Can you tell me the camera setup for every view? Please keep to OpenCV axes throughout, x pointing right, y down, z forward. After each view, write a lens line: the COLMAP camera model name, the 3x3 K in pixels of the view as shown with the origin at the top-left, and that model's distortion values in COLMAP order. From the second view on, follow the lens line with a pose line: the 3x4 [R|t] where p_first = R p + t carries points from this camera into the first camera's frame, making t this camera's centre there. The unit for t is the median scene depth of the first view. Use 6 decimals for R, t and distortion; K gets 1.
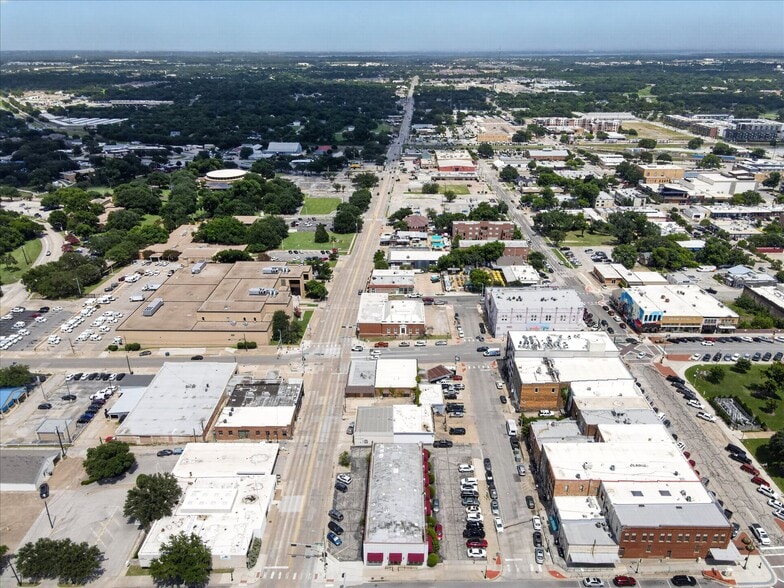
lens RADIAL K [[576.3, 0, 393.7], [0, 576.3, 291.5], [0, 0, 1]] dist [0.000098, 0.028509]
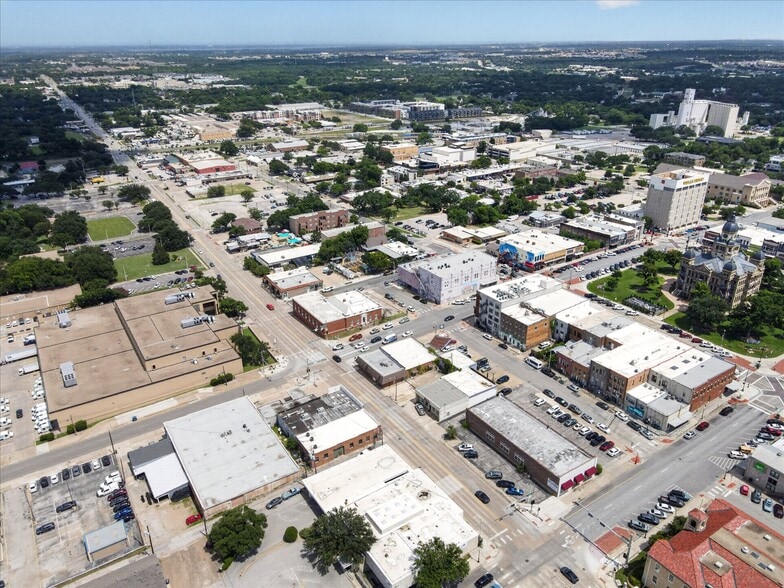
lens RADIAL K [[576.3, 0, 391.8], [0, 576.3, 291.0], [0, 0, 1]] dist [0.000098, 0.028509]
pose [[0.827641, -0.228743, 0.512530, -0.468565], [0.225105, 0.971801, 0.070214, -0.043192], [-0.514138, 0.057261, 0.855794, 0.098244]]
